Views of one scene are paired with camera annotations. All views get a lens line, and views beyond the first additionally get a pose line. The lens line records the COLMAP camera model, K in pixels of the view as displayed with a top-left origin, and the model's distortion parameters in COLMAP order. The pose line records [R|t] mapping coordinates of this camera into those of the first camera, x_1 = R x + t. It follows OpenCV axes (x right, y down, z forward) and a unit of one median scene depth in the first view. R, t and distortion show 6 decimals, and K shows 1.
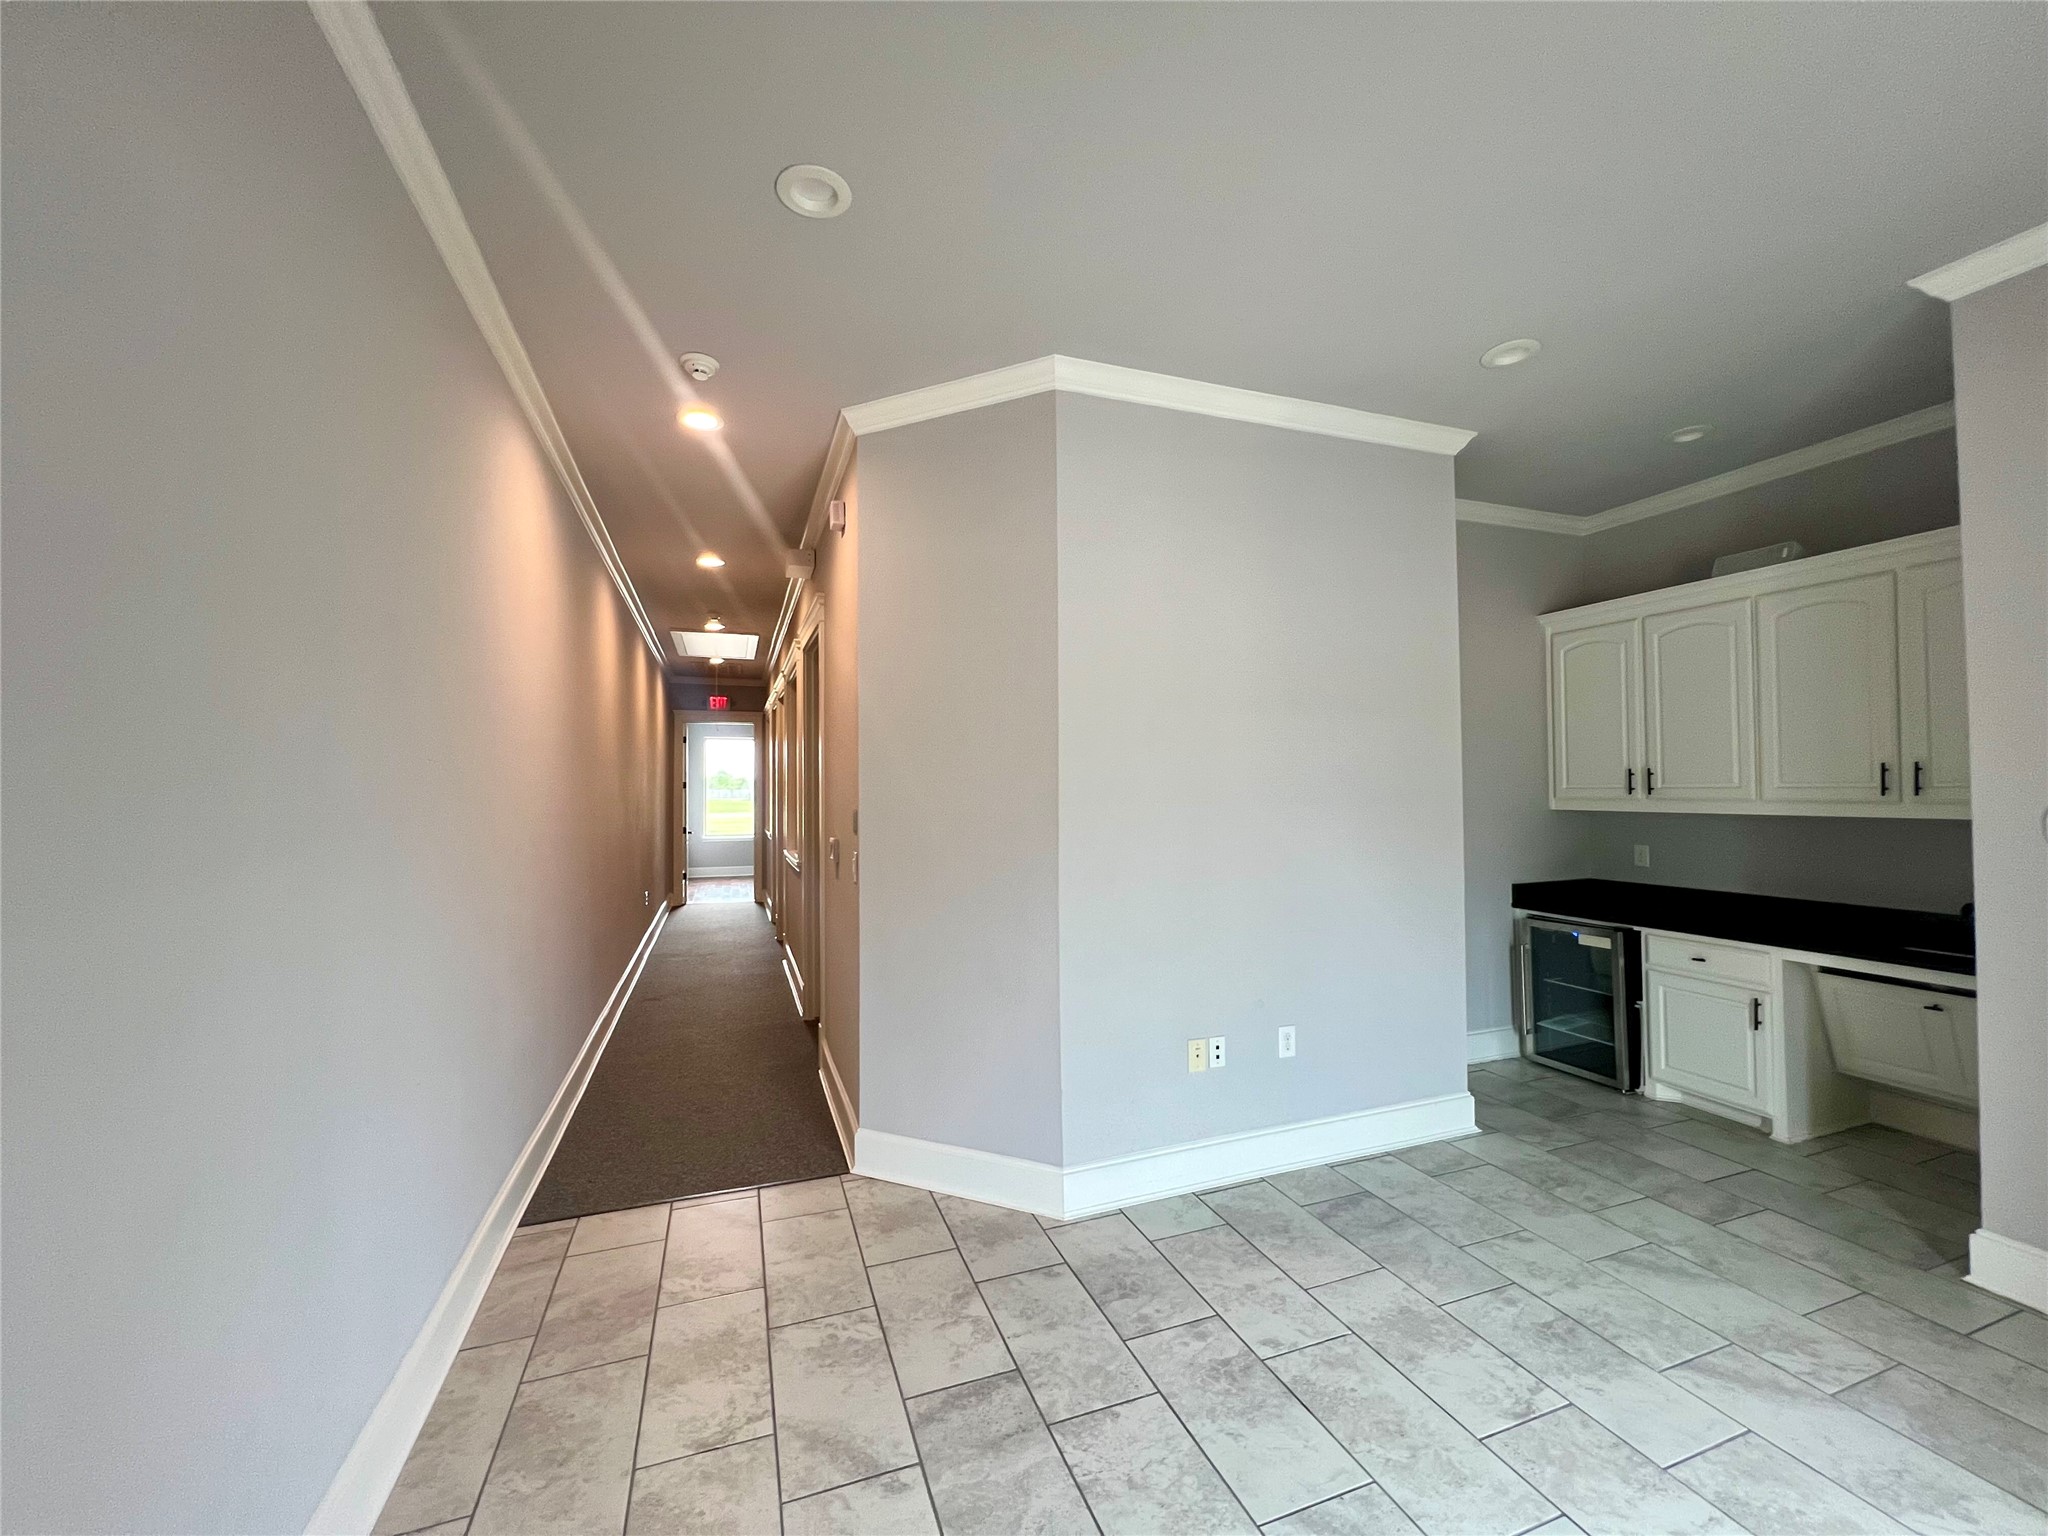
lens RADIAL K [[818.7, 0, 1022.4], [0, 818.7, 769.4], [0, 0, 1]] dist [-0.001997, 0.000423]
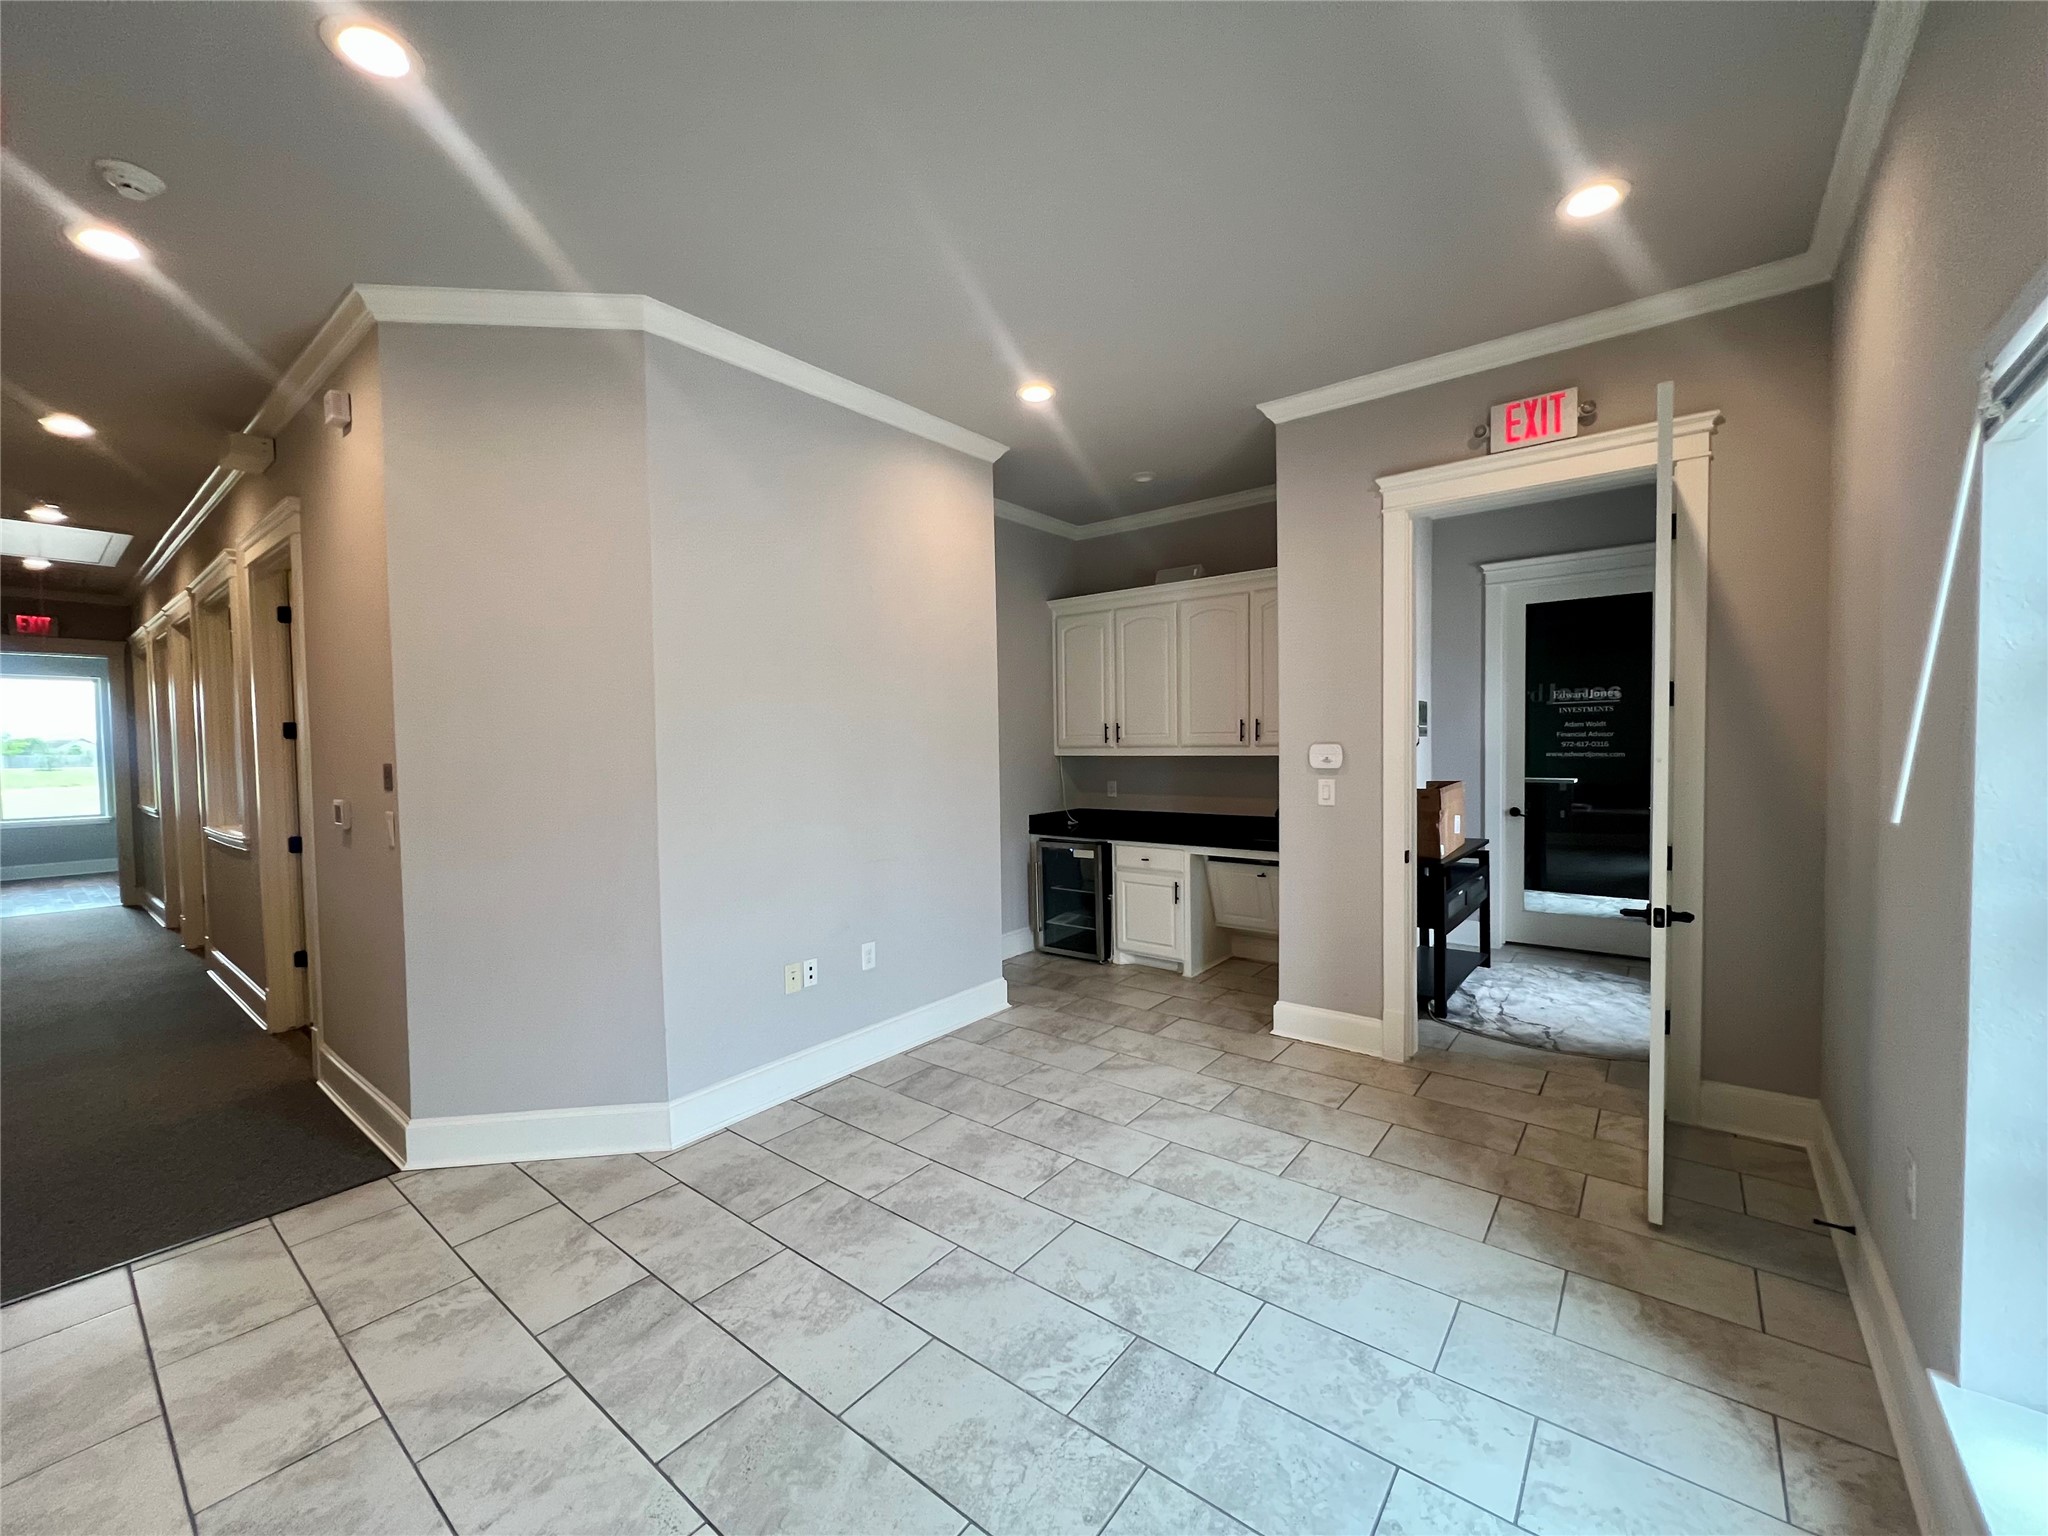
lens RADIAL K [[823.3, 0, 1027.4], [0, 823.3, 769.3], [0, 0, 1]] dist [-0.002172, 0.000021]
pose [[0.851196, -0.022905, 0.524348, -0.099806], [-0.003128, 0.998808, 0.048709, 0.013027], [-0.524839, -0.043101, 0.850110, -0.106673]]
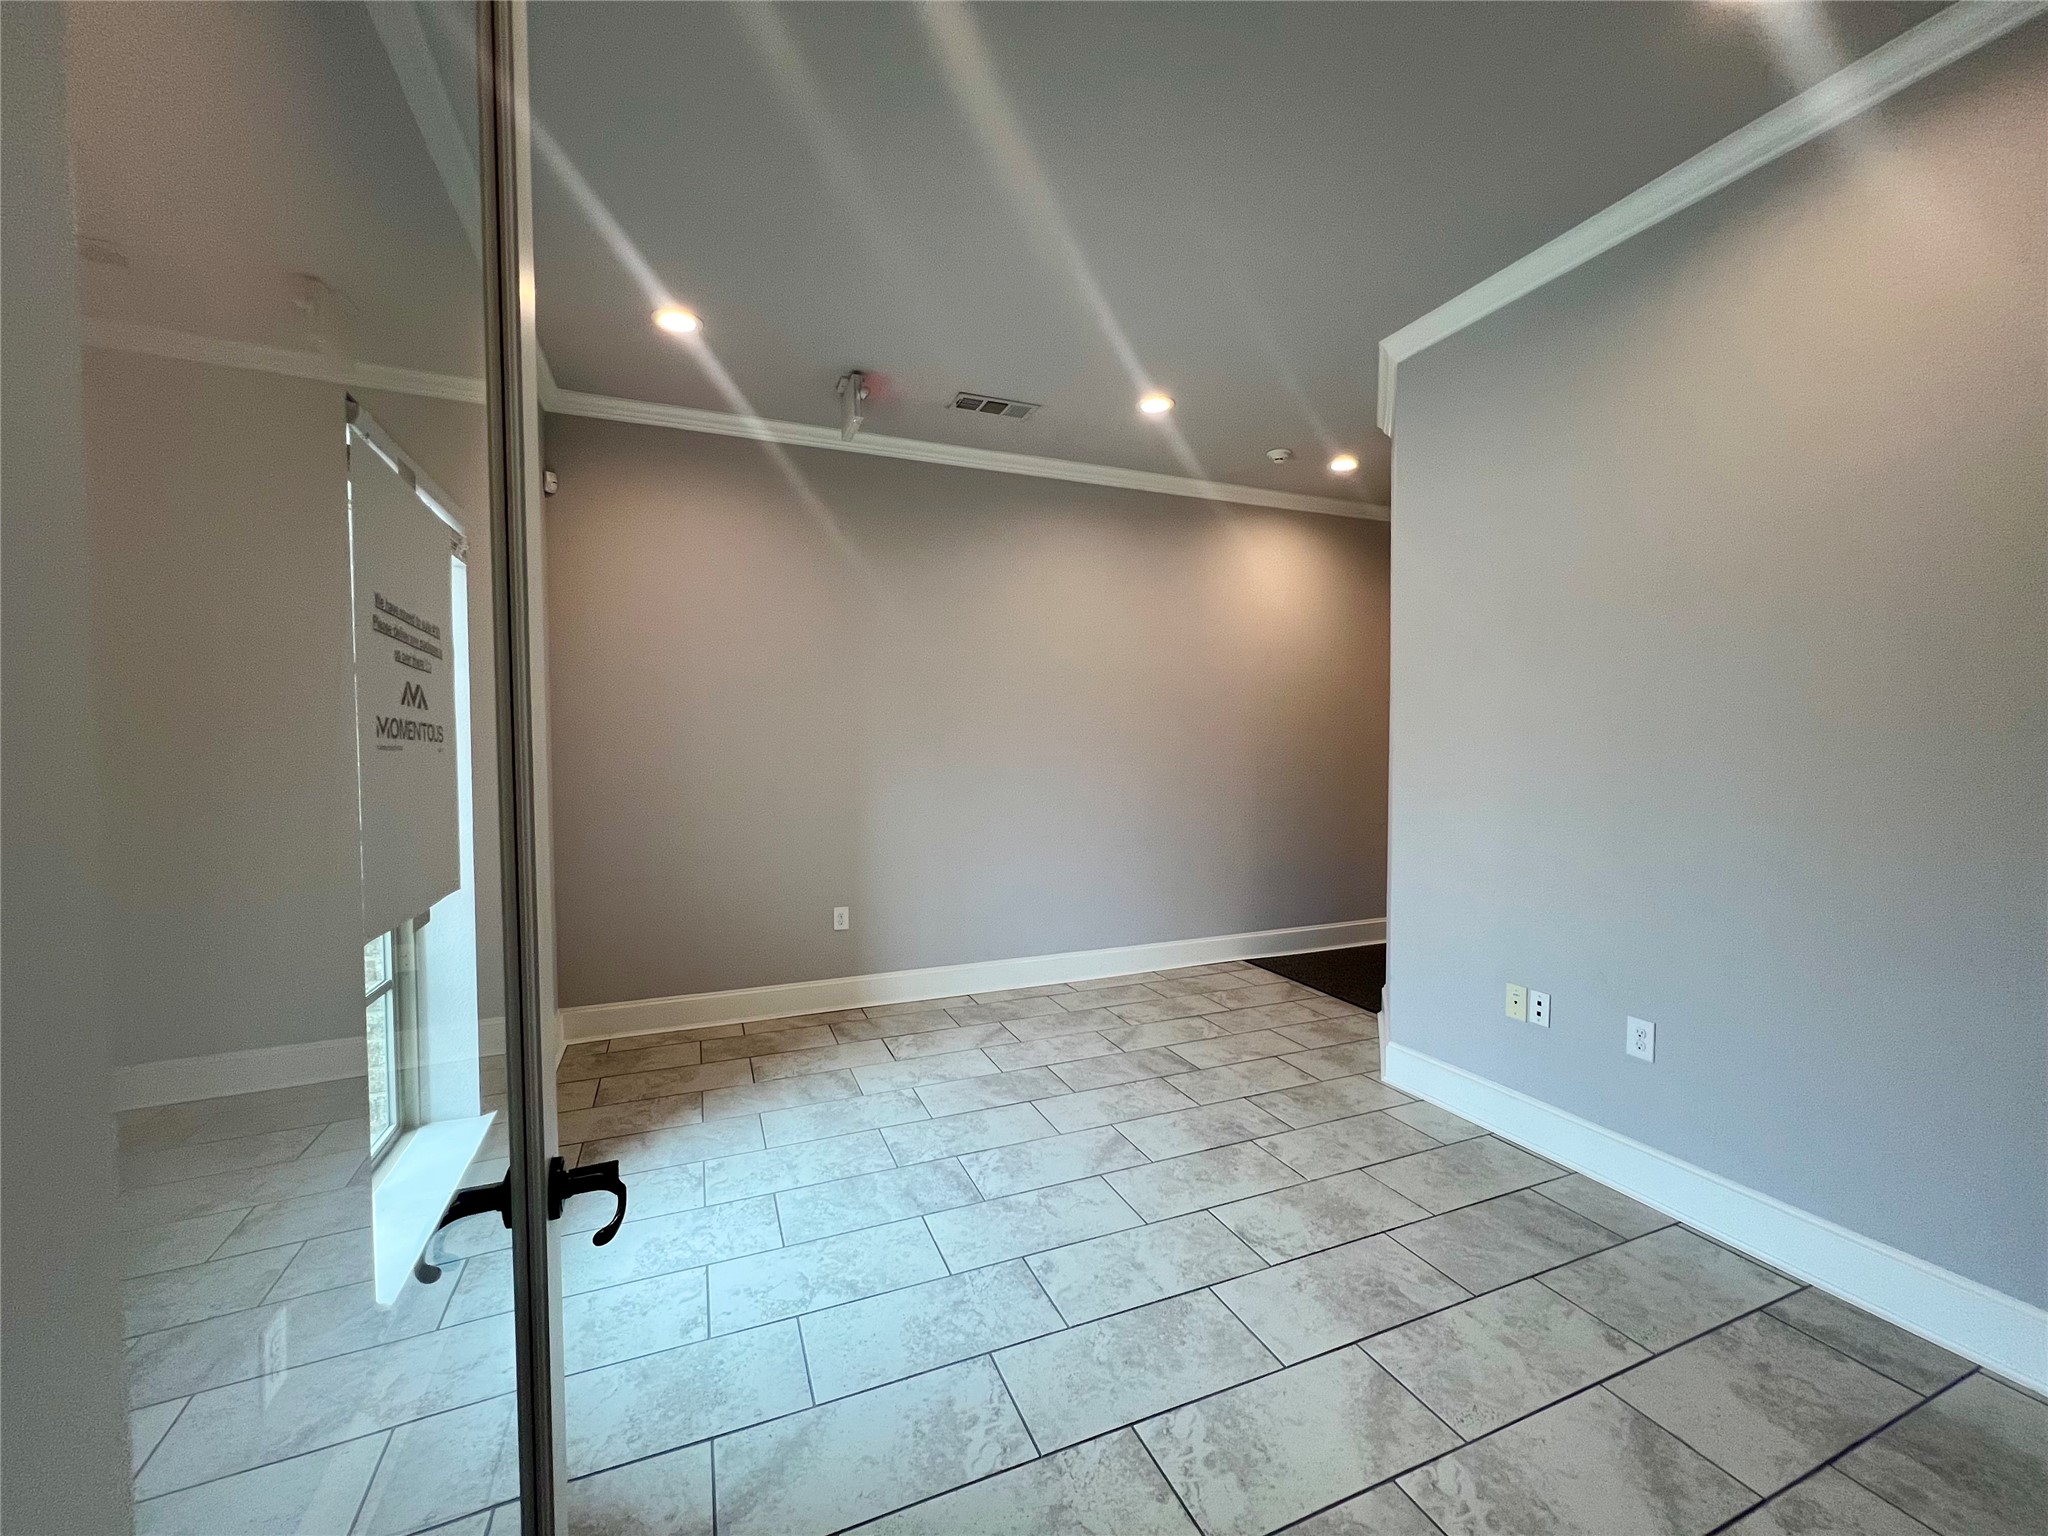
lens RADIAL K [[823.3, 0, 1026.6], [0, 823.3, 761.2], [0, 0, 1]] dist [-0.002172, 0.000021]
pose [[0.036780, 0.030986, -0.998843, 1.199929], [0.029421, 0.999052, 0.032076, 0.029520], [0.998890, -0.030567, 0.035833, 0.442826]]
